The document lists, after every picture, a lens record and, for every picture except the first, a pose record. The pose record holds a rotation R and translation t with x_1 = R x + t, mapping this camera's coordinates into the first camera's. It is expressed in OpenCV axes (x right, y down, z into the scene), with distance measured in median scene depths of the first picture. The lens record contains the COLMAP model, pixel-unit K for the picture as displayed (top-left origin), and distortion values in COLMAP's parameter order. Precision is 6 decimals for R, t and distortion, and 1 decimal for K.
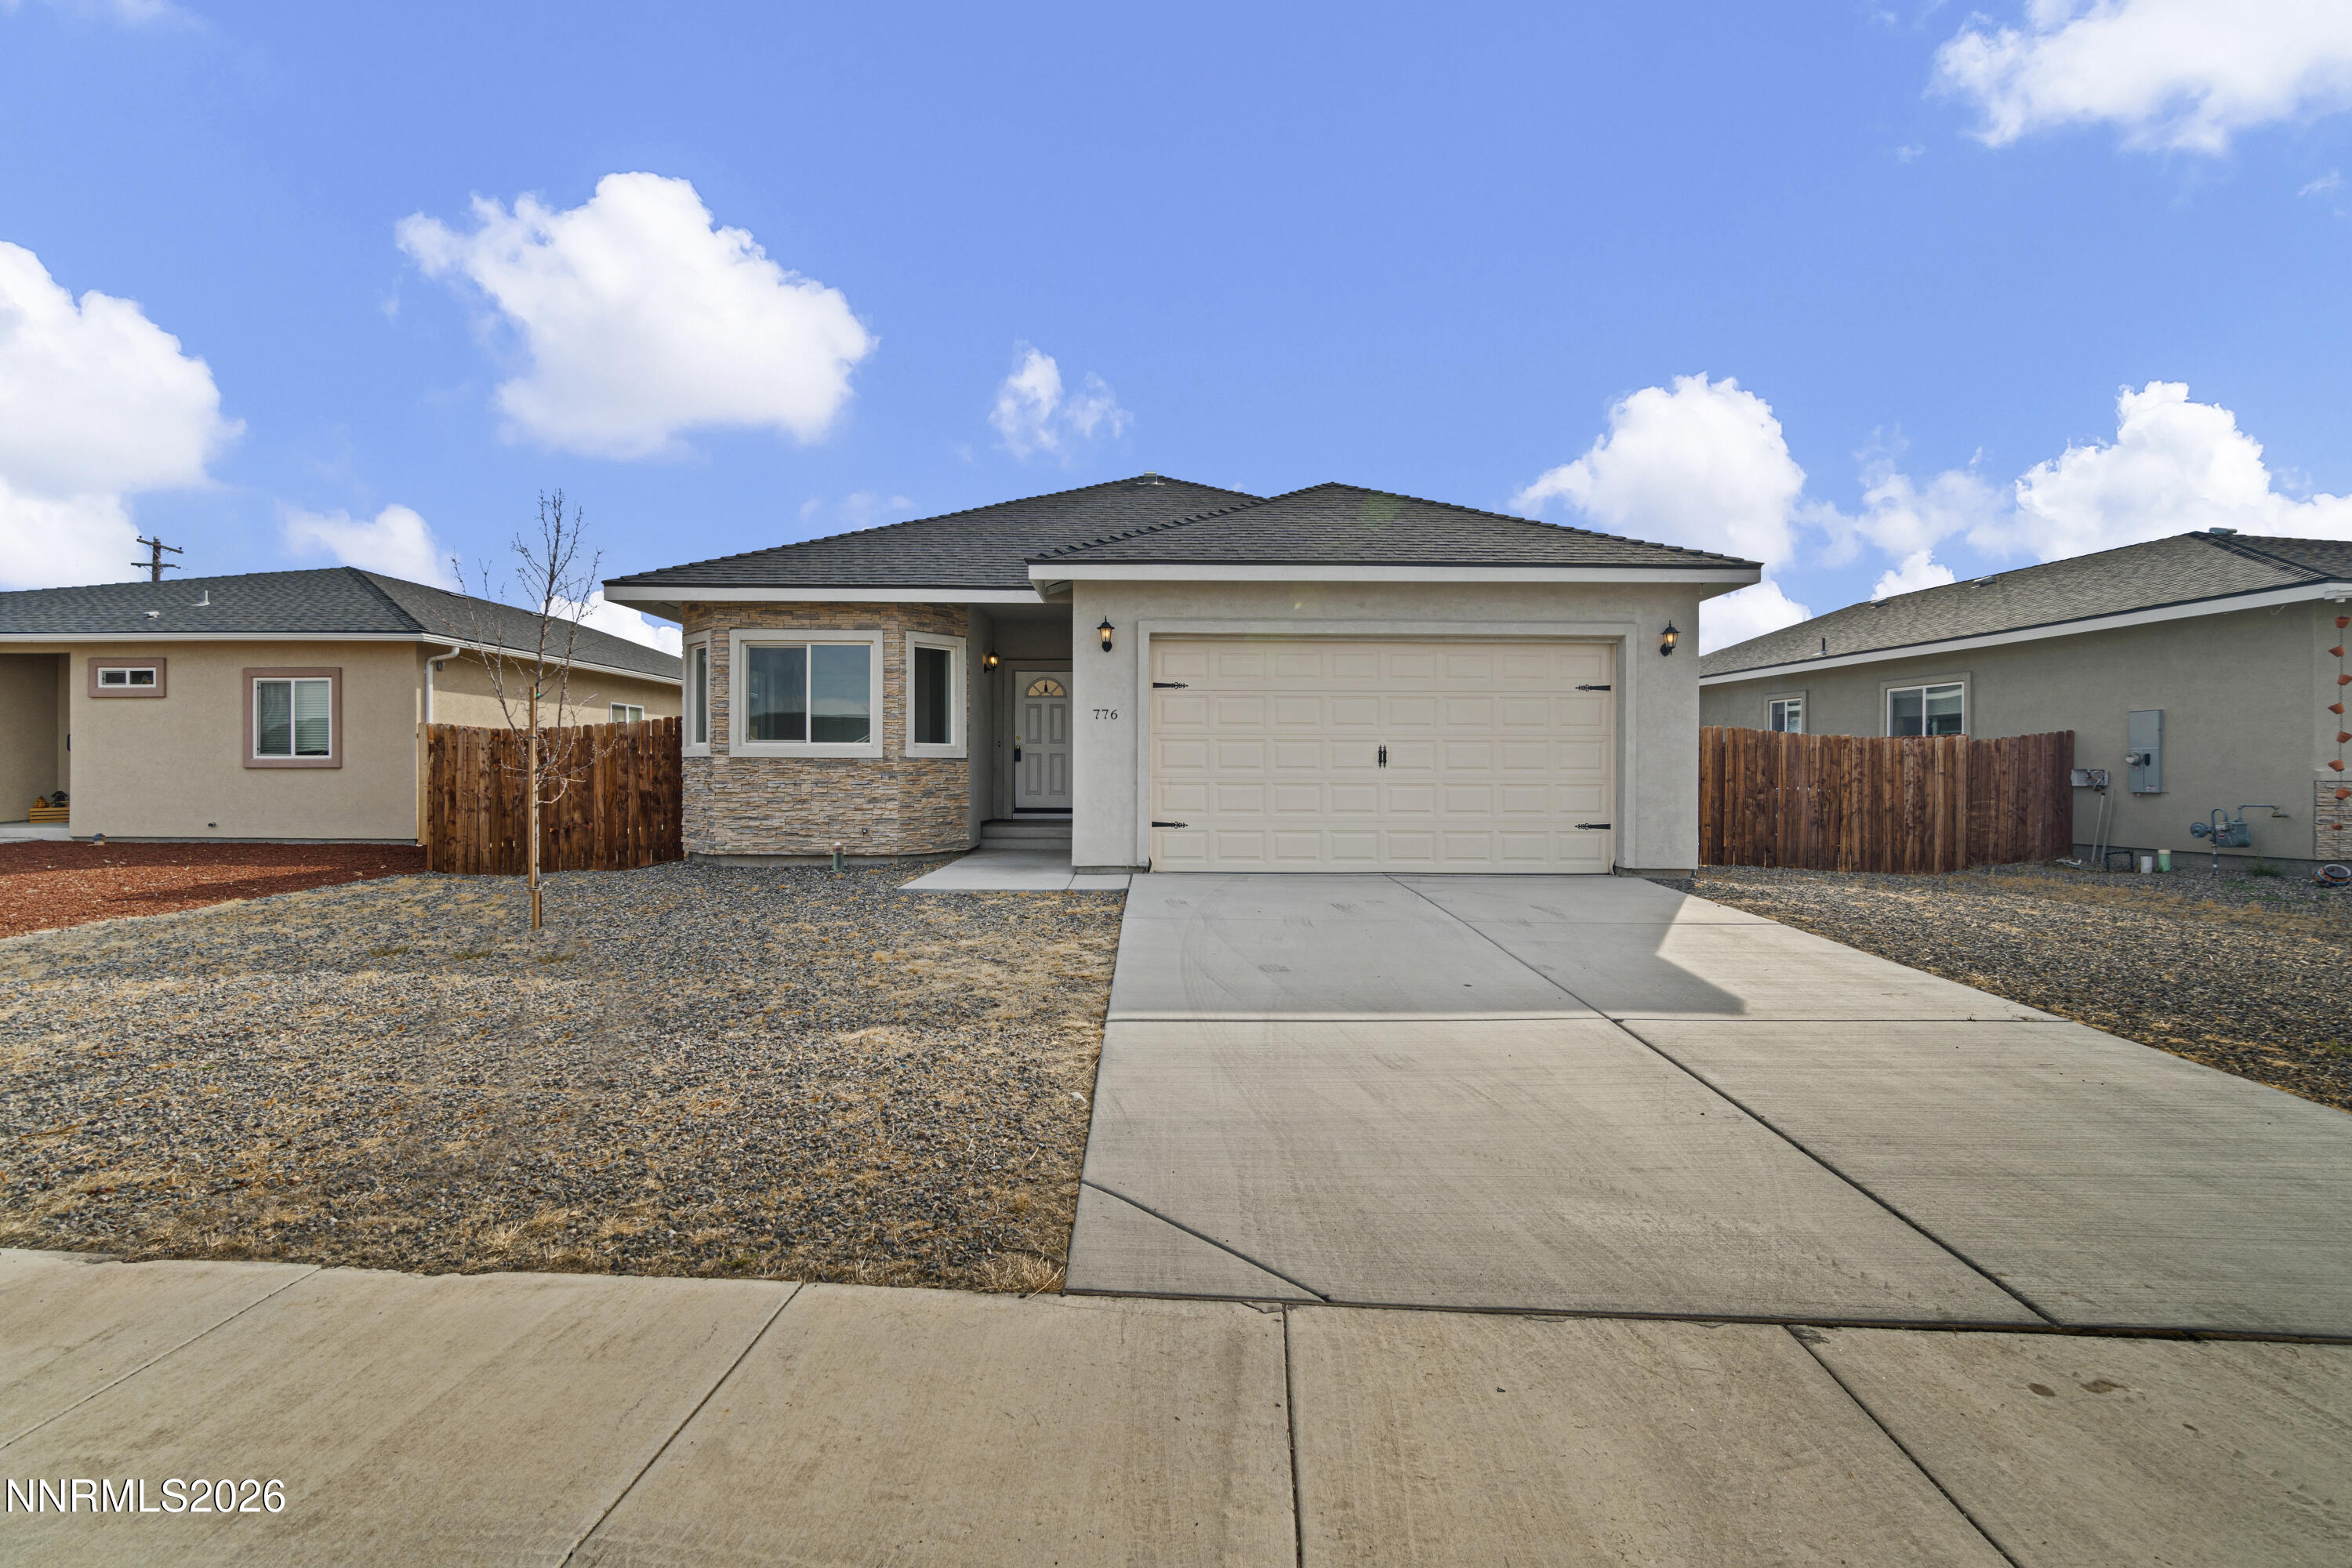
lens RADIAL K [[1018.3, 0, 1177.2], [0, 1018.3, 782.1], [0, 0, 1]] dist [0.000667, -0.000124]
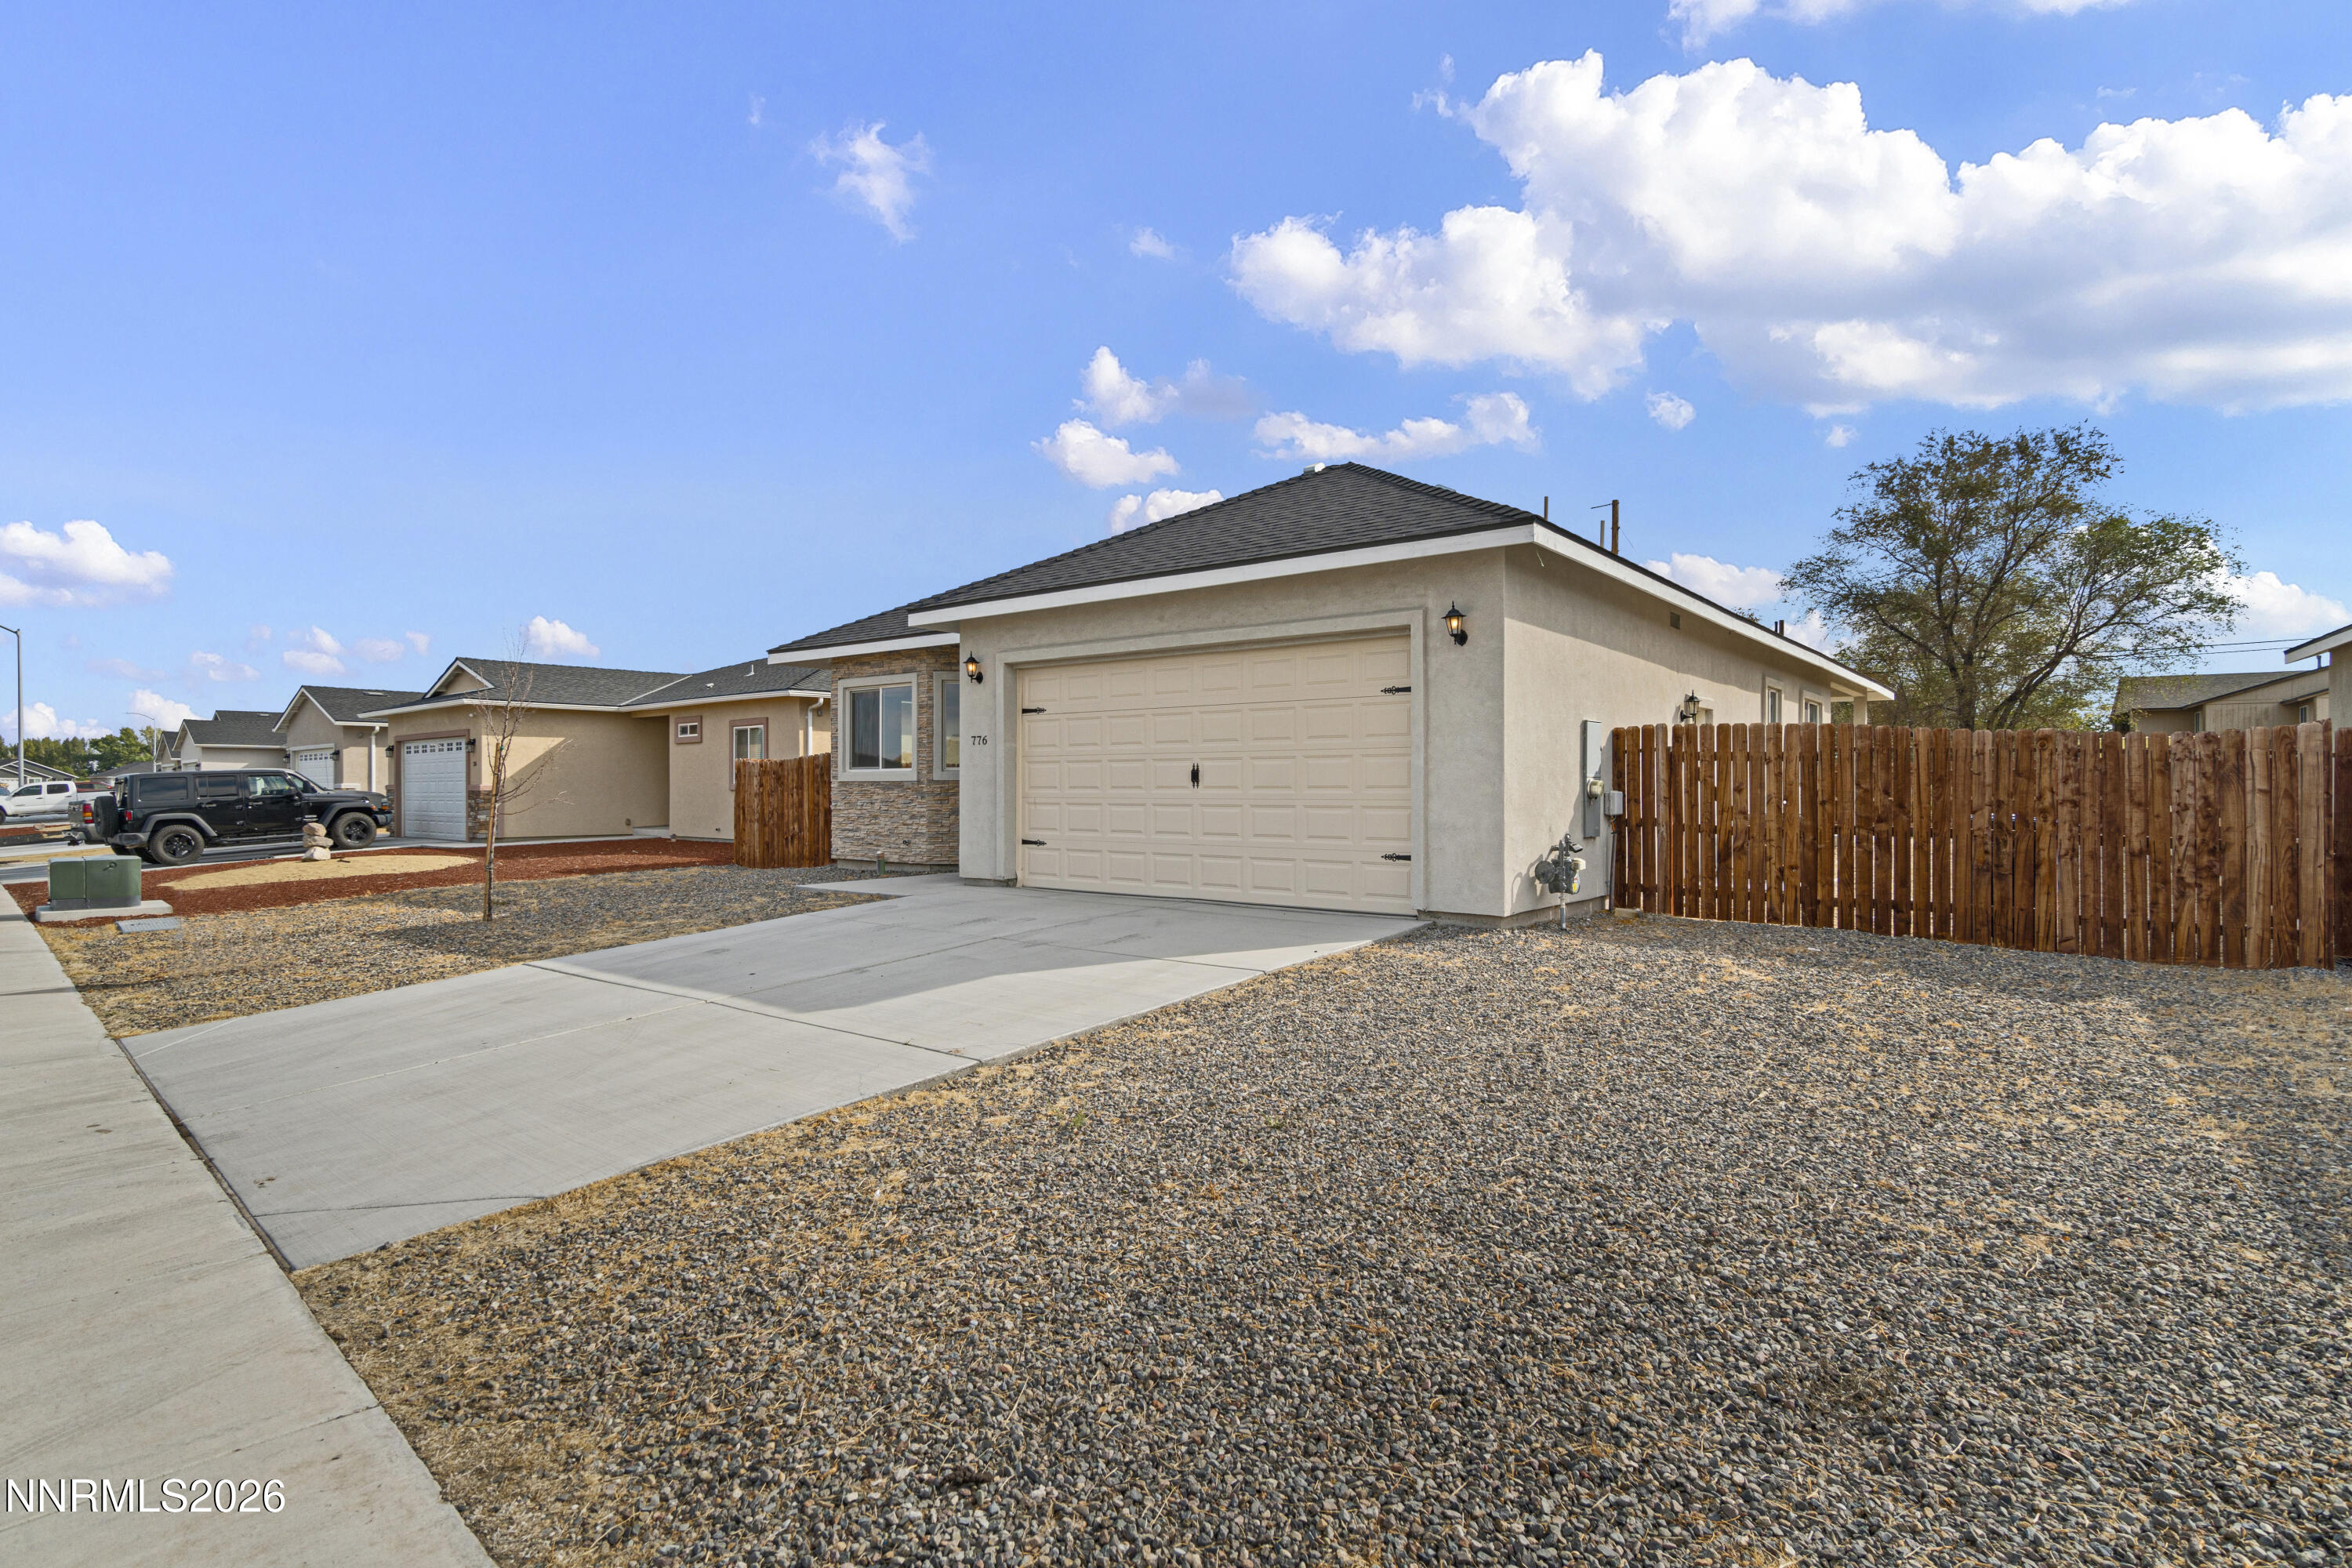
lens RADIAL K [[1202.2, 0, 1168.6], [0, 1202.2, 795.8], [0, 0, 1]] dist [0.000826, -0.000200]
pose [[0.766760, -0.000118, -0.641934, 0.801823], [-0.002450, 0.999992, -0.003110, -0.002814], [0.641930, 0.003957, 0.766753, 0.119707]]
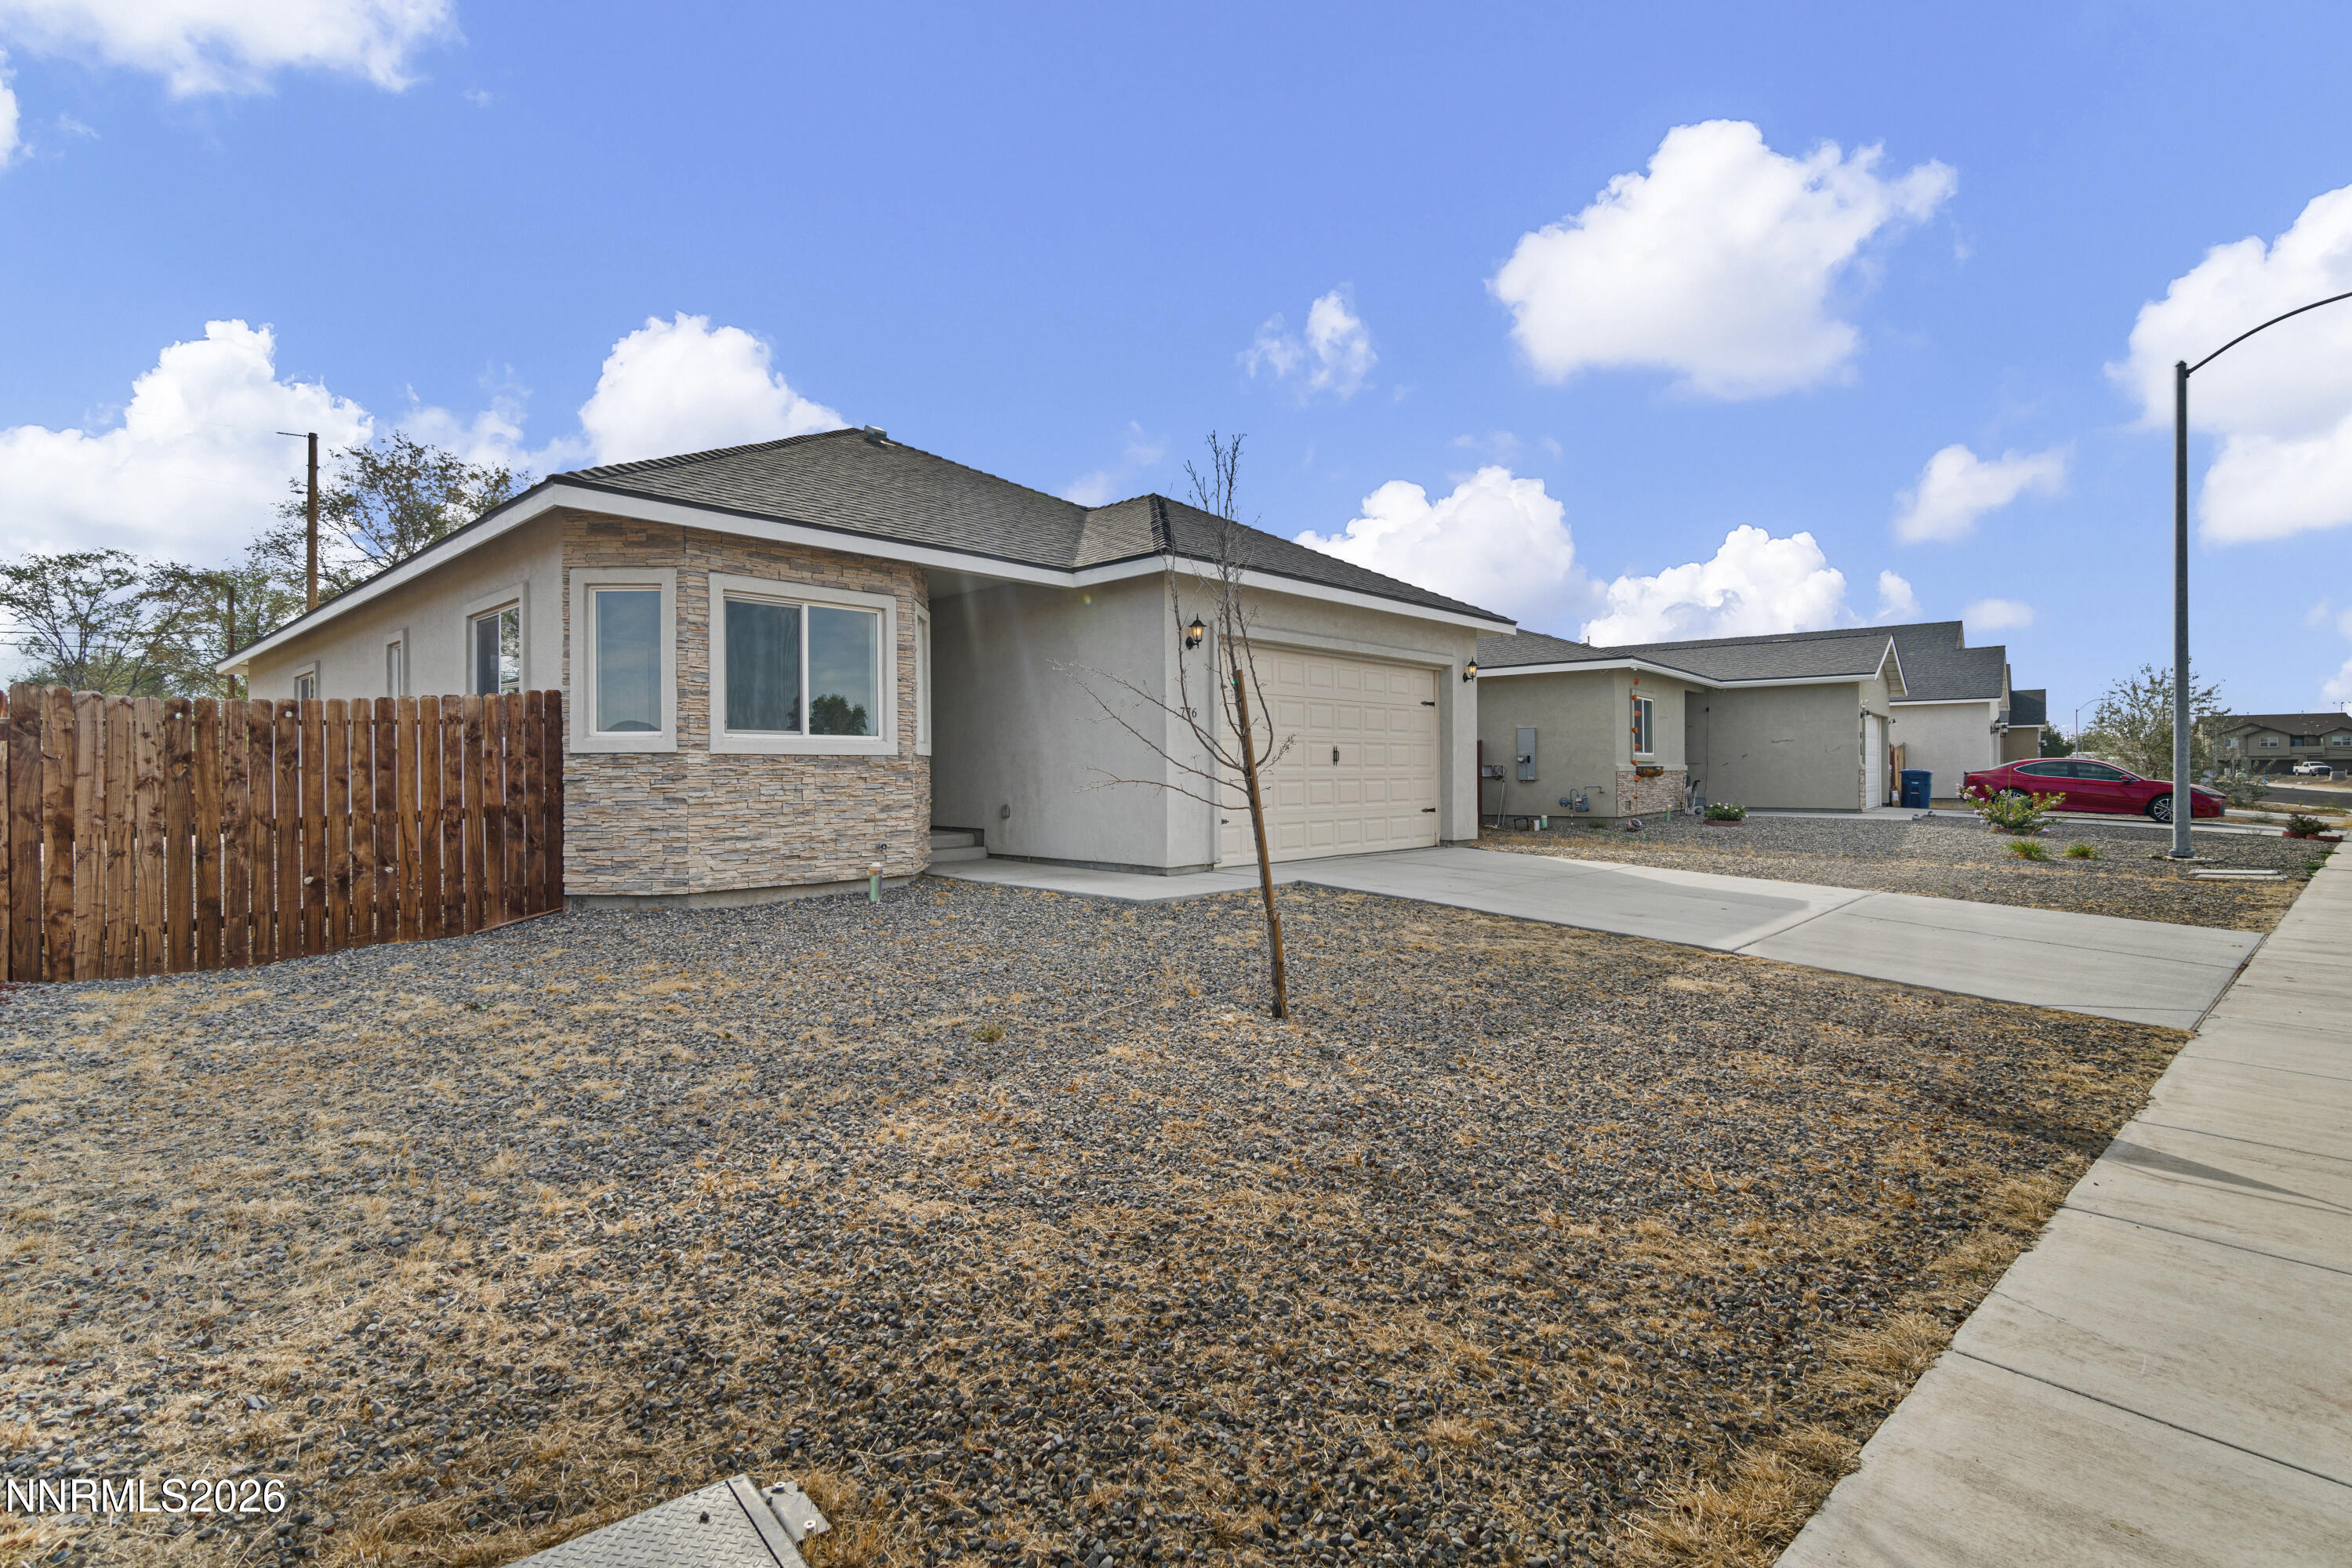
lens RADIAL K [[1085.6, 0, 1174.1], [0, 1085.6, 772.9], [0, 0, 1]] dist [0.000227, -0.000084]
pose [[0.700043, -0.007632, 0.714060, -0.729066], [0.014033, 0.999897, -0.003071, -0.004007], [-0.713963, 0.012170, 0.700078, 0.237239]]
